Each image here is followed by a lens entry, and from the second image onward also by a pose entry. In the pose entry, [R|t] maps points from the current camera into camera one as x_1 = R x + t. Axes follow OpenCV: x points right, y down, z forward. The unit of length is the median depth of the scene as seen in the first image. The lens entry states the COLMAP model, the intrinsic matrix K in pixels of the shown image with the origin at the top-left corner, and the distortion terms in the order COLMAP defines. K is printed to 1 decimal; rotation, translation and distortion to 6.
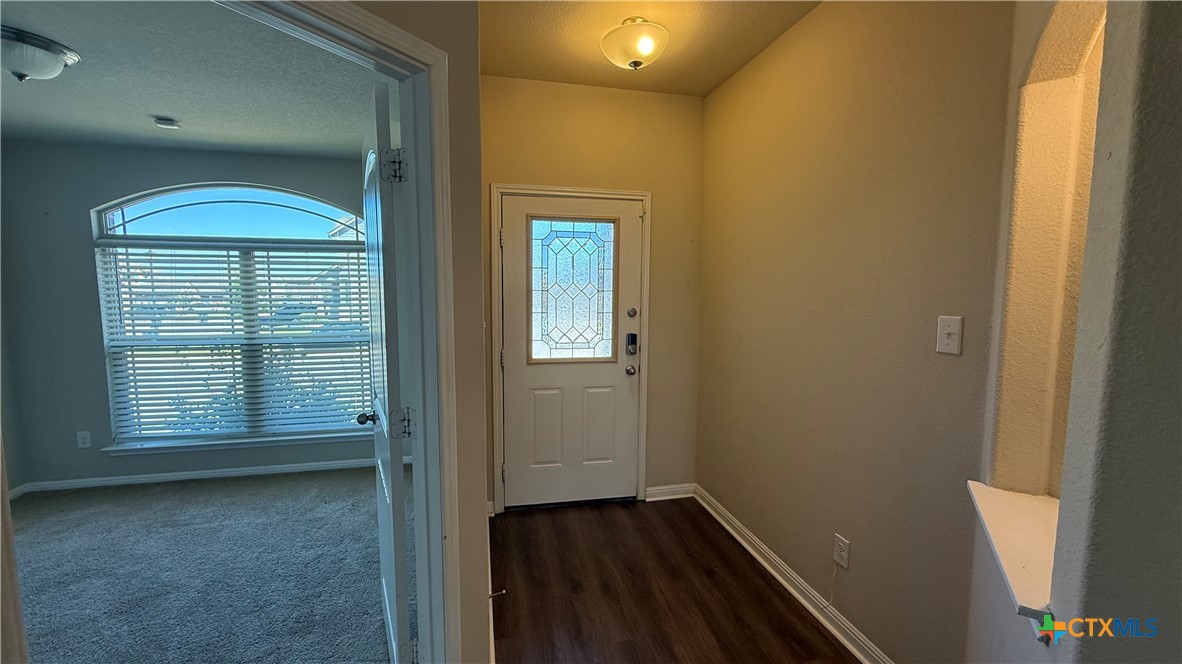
lens RADIAL K [[469.6, 0, 587.9], [0, 469.6, 332.7], [0, 0, 1]] dist [0.001554, -0.000273]
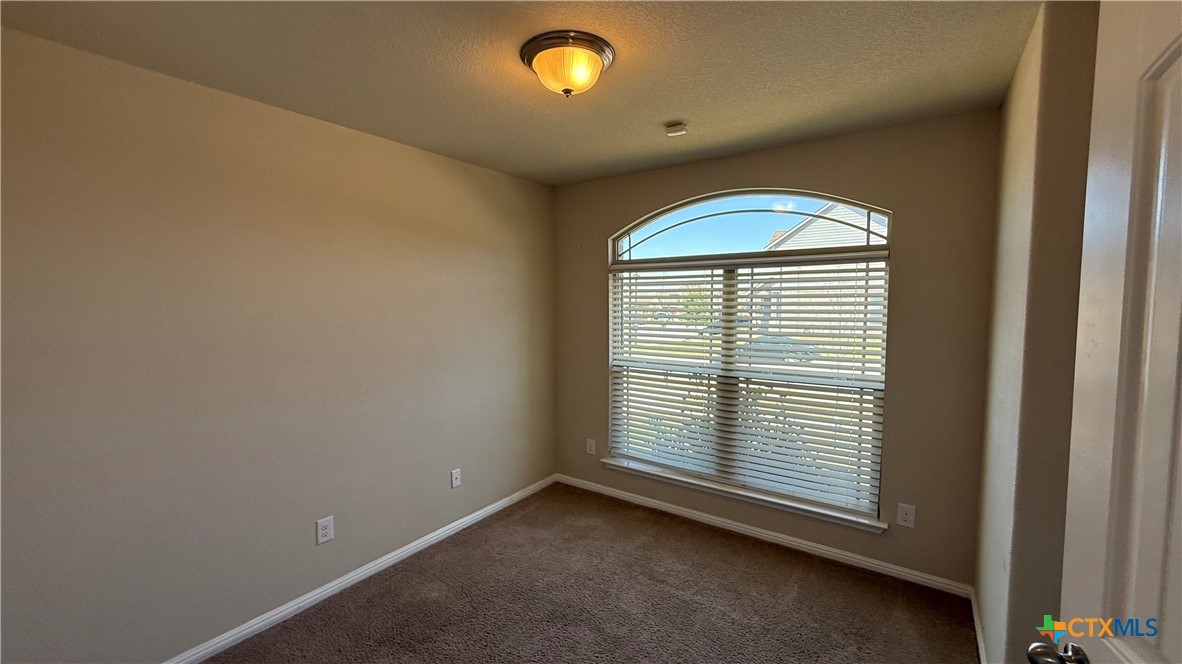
lens RADIAL K [[469.6, 0, 587.9], [0, 469.6, 332.7], [0, 0, 1]] dist [0.001554, -0.000273]
pose [[0.665382, 0.046675, -0.745042, -0.263018], [-0.063880, 0.997943, 0.005469, -0.046458], [0.743764, 0.043954, 0.666995, 0.243566]]
